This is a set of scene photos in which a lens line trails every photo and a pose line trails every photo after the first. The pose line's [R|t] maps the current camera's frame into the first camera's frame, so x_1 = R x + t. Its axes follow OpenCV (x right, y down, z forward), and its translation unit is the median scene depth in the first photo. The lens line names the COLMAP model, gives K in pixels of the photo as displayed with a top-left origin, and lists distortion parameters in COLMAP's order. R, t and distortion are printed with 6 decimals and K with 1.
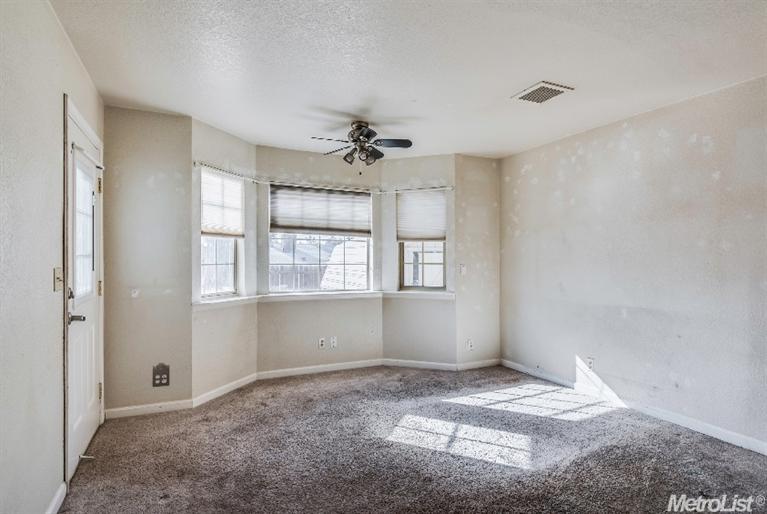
lens RADIAL K [[413.9, 0, 383.2], [0, 413.9, 253.6], [0, 0, 1]] dist [0.002689, -0.000393]
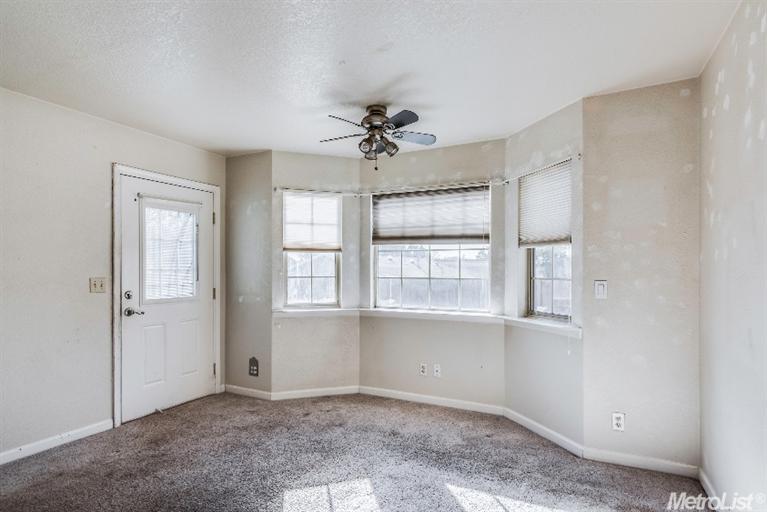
lens RADIAL K [[413.3, 0, 383.1], [0, 413.3, 268.0], [0, 0, 1]] dist [-0.000566, -0.000693]
pose [[0.605780, -0.007712, -0.795595, 0.513889], [0.009867, 0.999949, -0.002180, 0.005613], [0.795571, -0.006529, 0.605825, 0.431887]]
